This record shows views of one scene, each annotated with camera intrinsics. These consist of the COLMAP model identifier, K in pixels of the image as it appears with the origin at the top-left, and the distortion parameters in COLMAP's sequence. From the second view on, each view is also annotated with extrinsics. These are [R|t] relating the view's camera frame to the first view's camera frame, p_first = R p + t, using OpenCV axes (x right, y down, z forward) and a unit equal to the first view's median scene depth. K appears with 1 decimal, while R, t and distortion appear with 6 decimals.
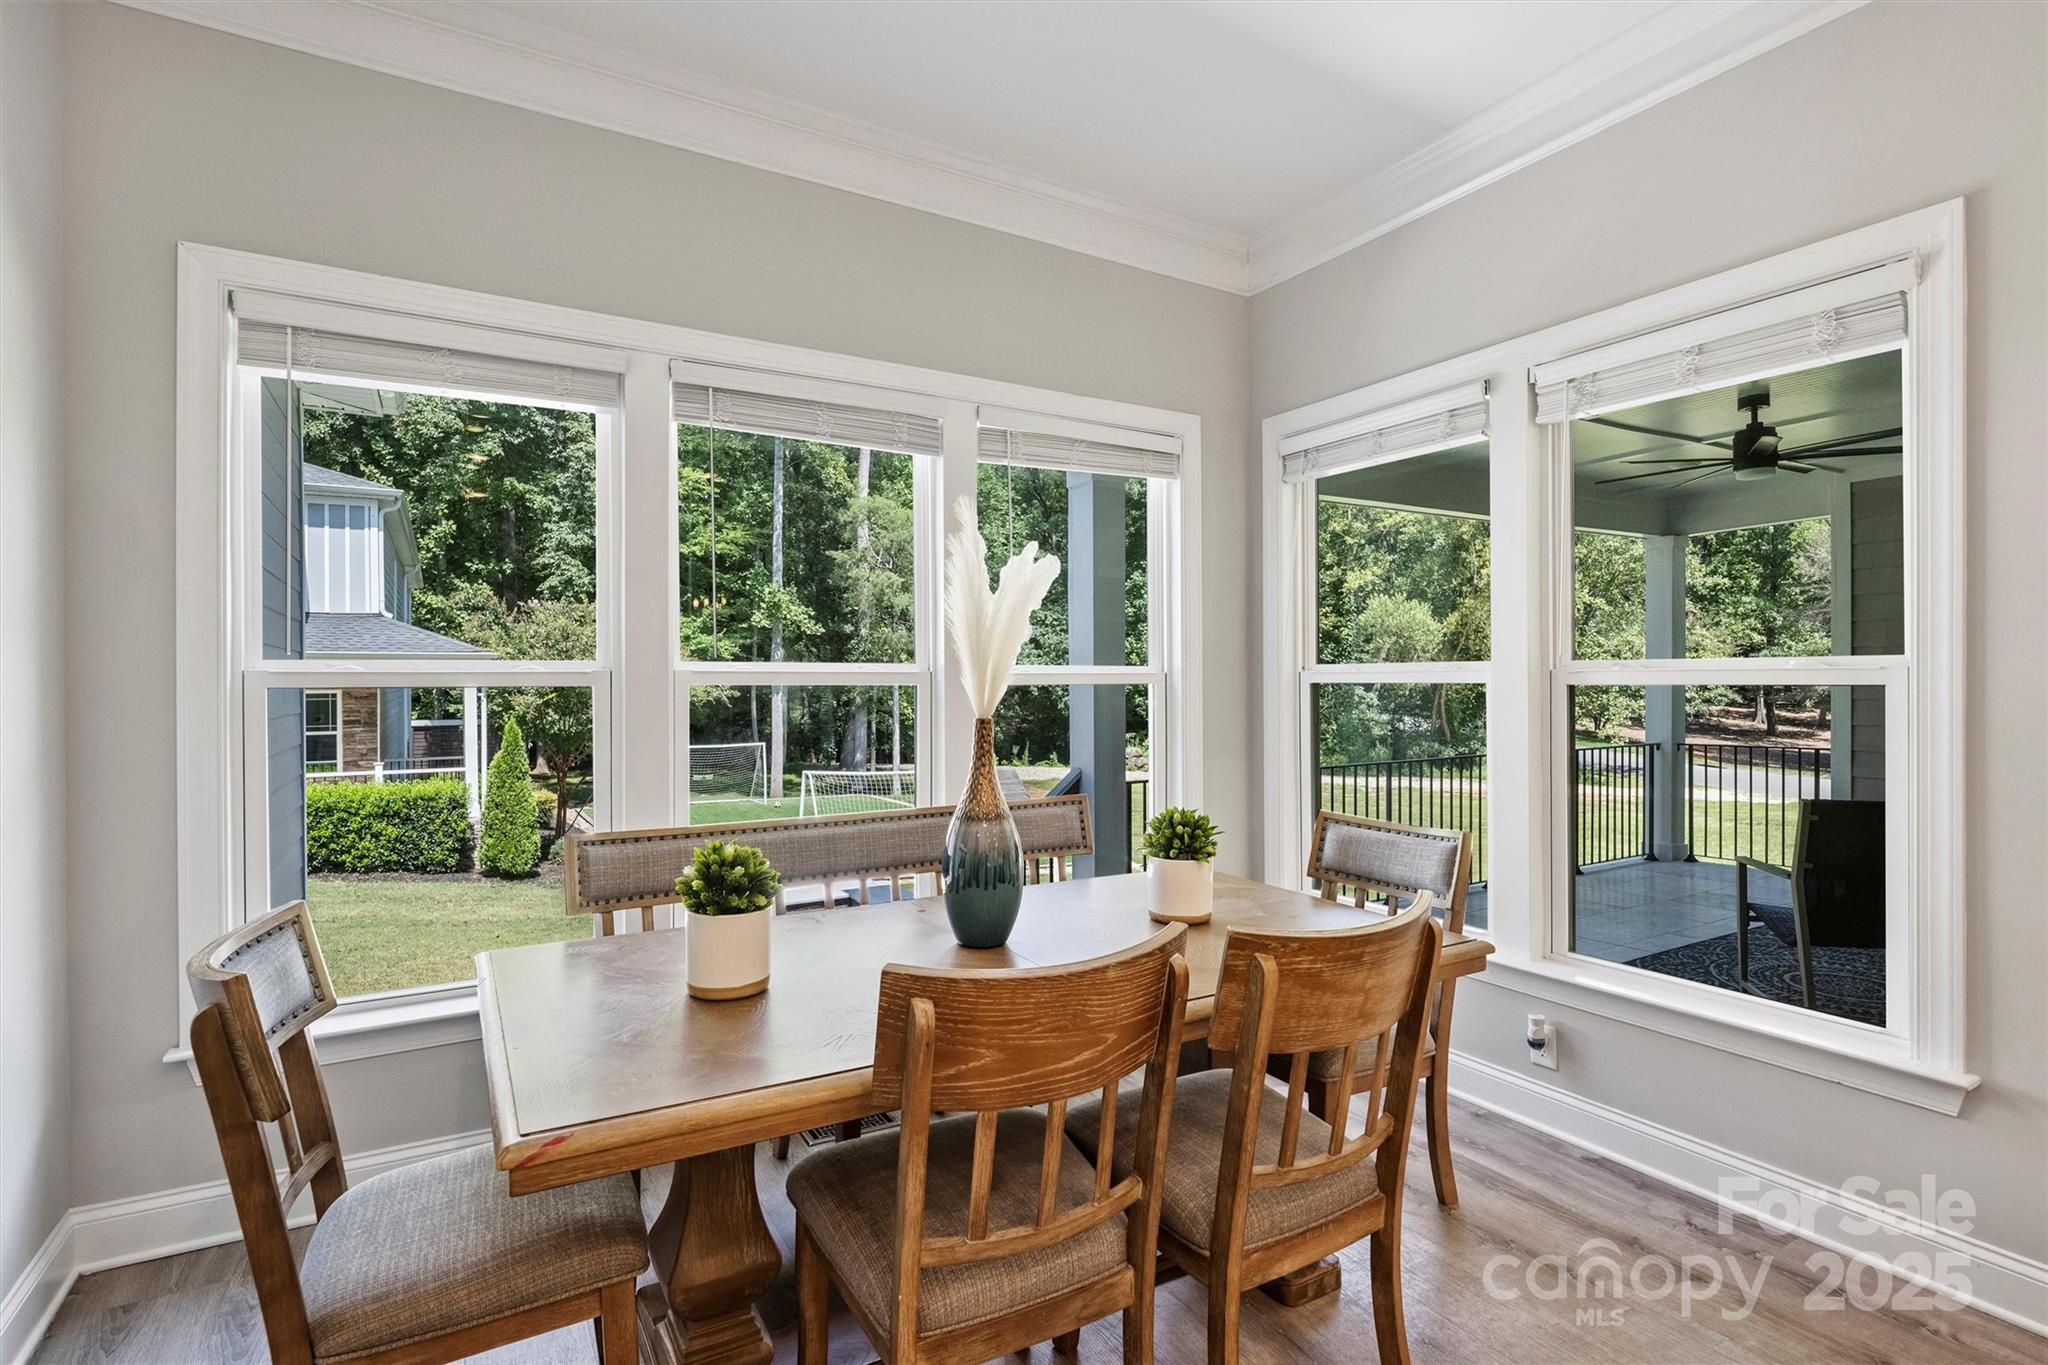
lens RADIAL K [[972.5, 0, 1026.7], [0, 972.5, 680.2], [0, 0, 1]] dist [0.000887, 0.000098]
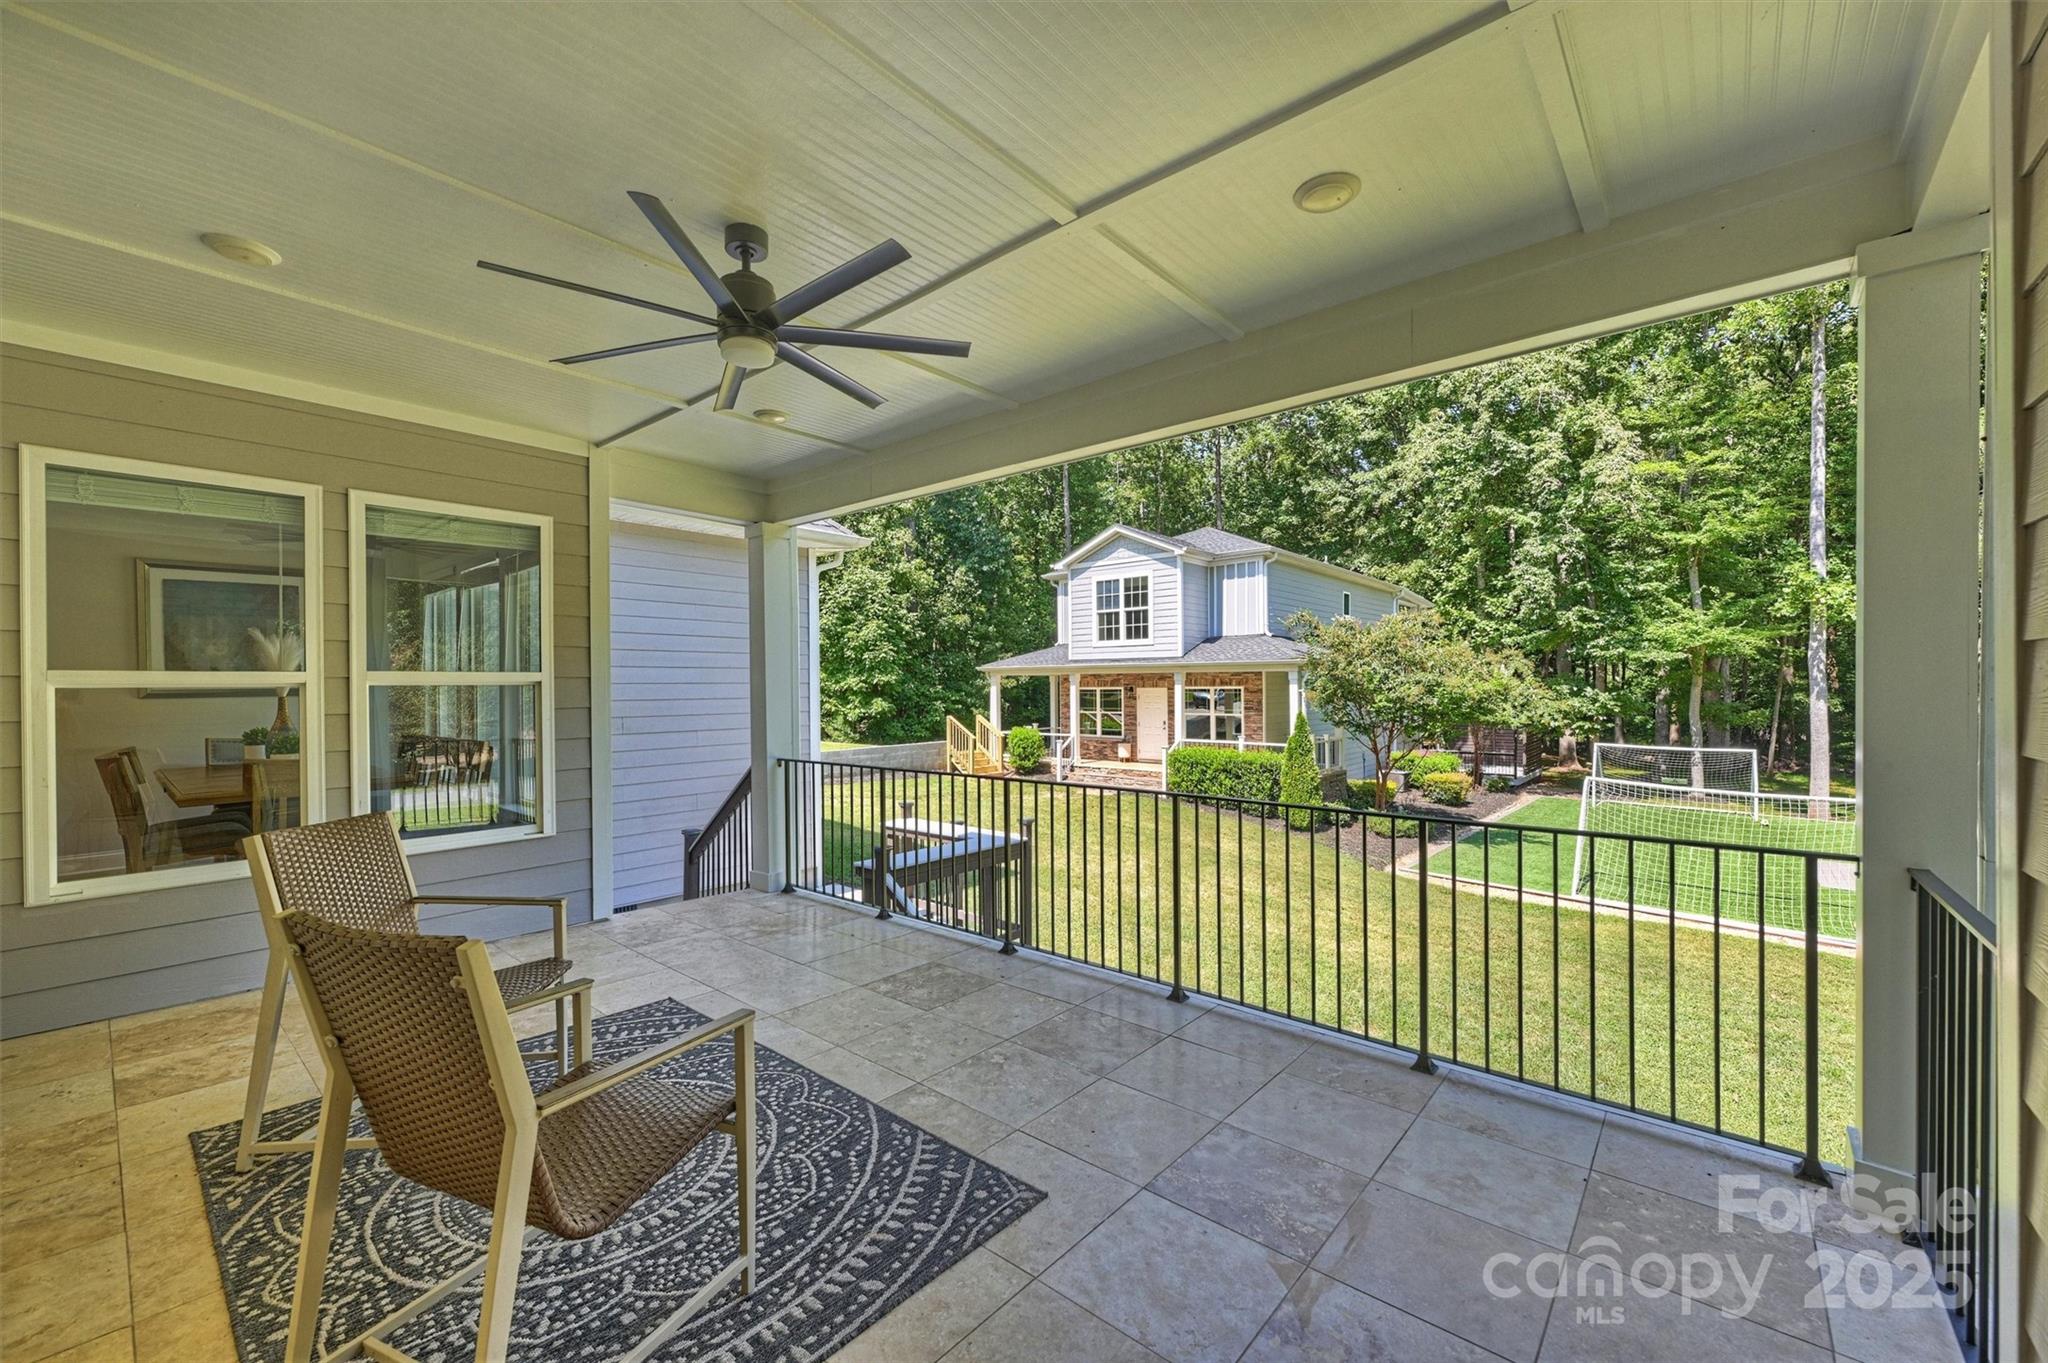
lens RADIAL K [[801.7, 0, 1026.8], [0, 801.7, 696.8], [0, 0, 1]] dist [0.000395, 0.000450]
pose [[0.337636, 0.017427, -0.941115, 0.184050], [0.003856, 0.999795, 0.019897, 0.000129], [0.941269, -0.010347, 0.337499, 0.143886]]
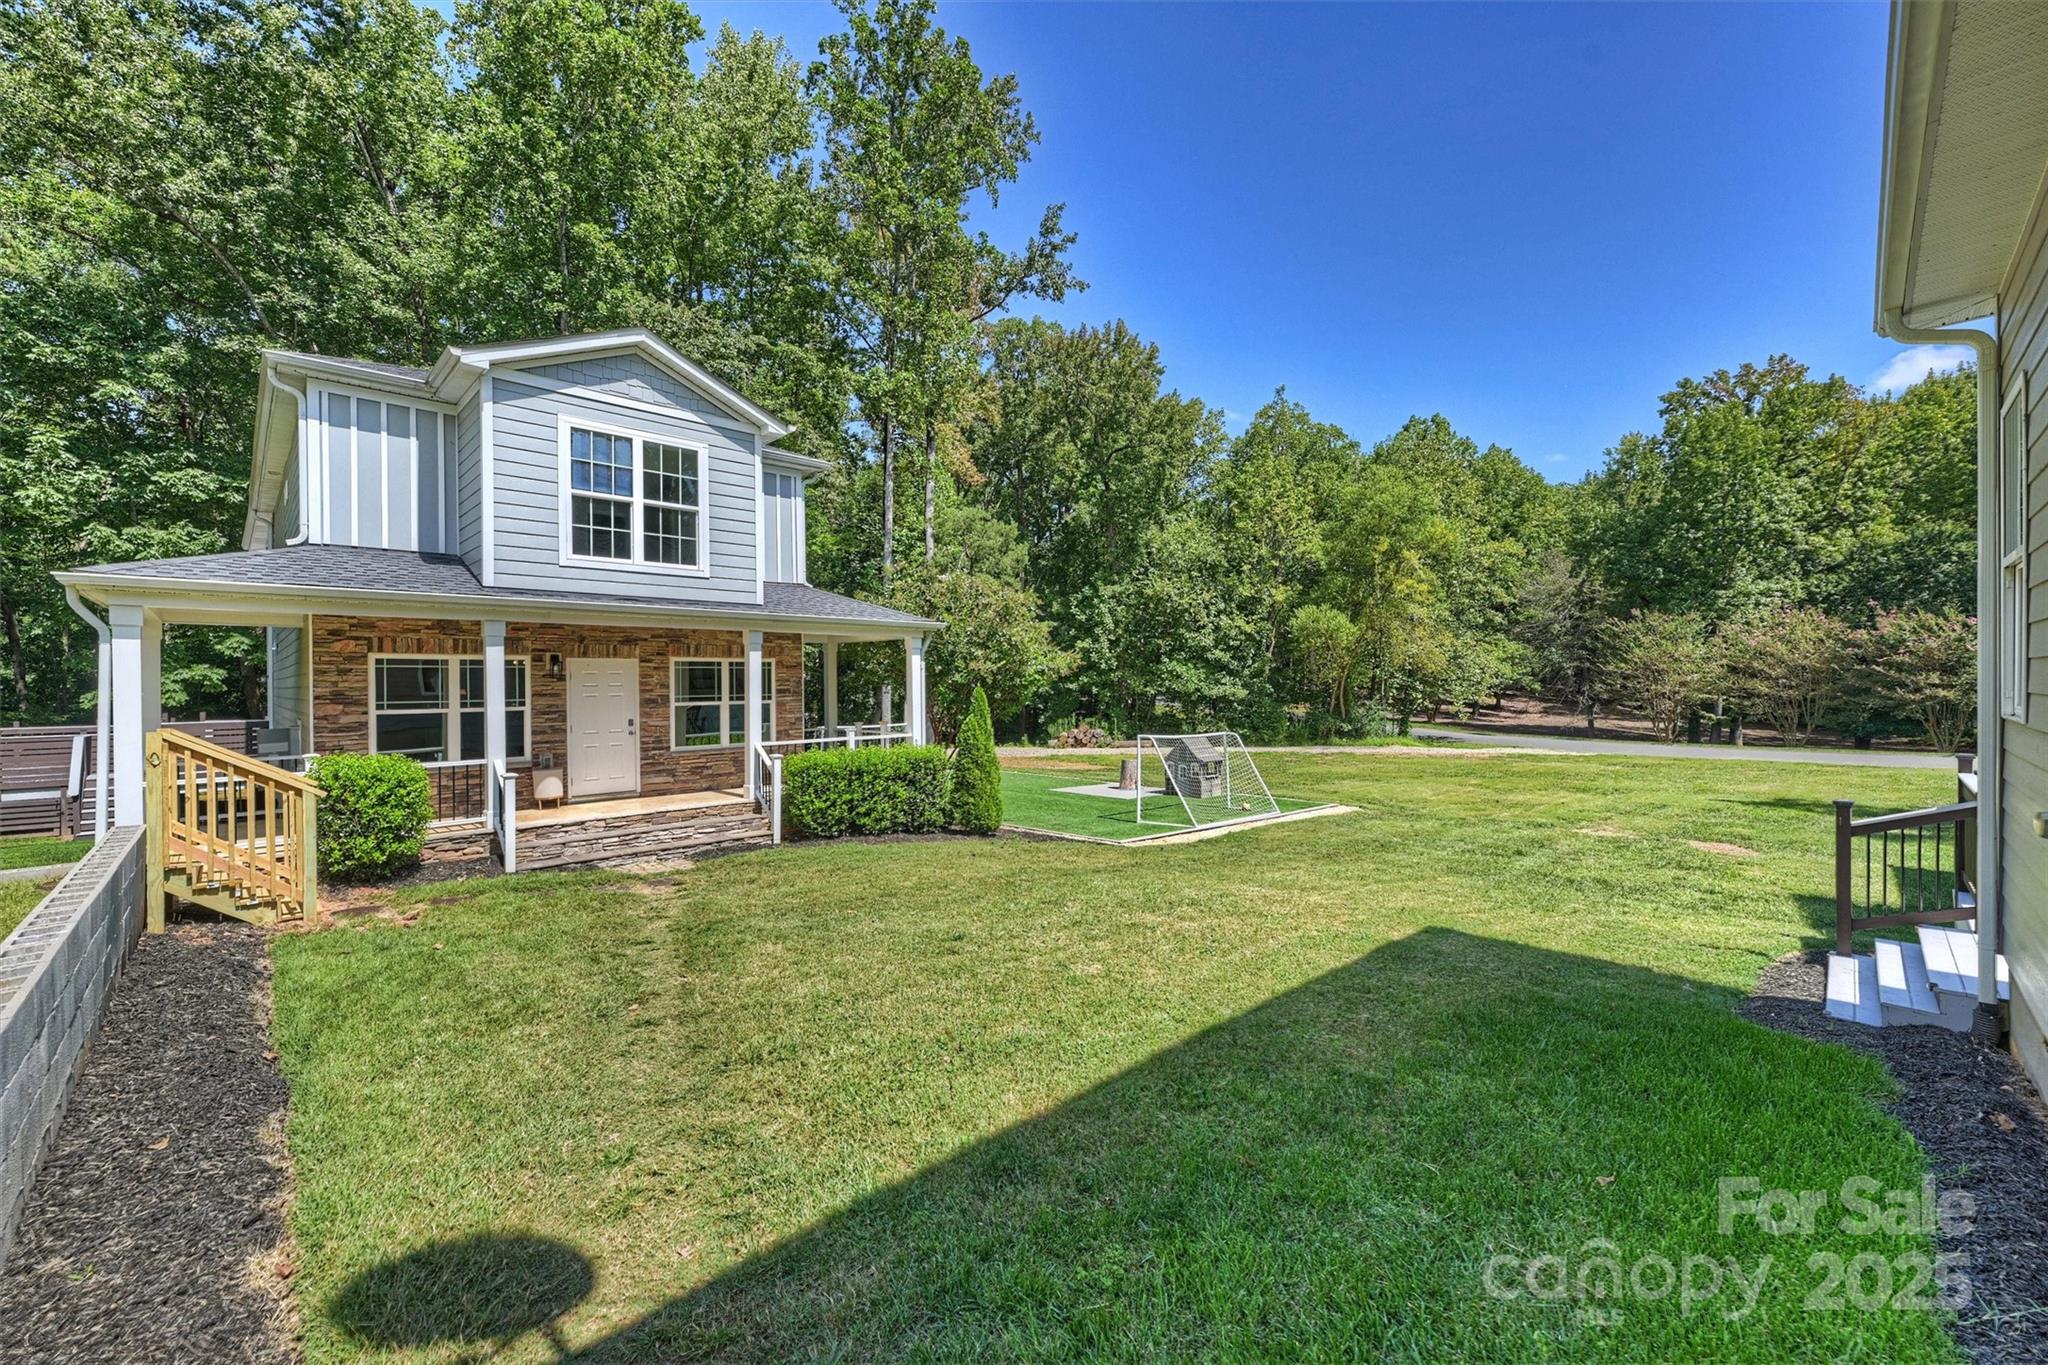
lens RADIAL K [[801.7, 0, 1041.4], [0, 801.7, 680.2], [0, 0, 1]] dist [0.000395, 0.000450]
pose [[0.969662, -0.004401, 0.244411, -0.341216], [0.005485, 0.999978, -0.003754, 0.019642], [-0.244390, 0.004981, 0.969664, 0.072951]]
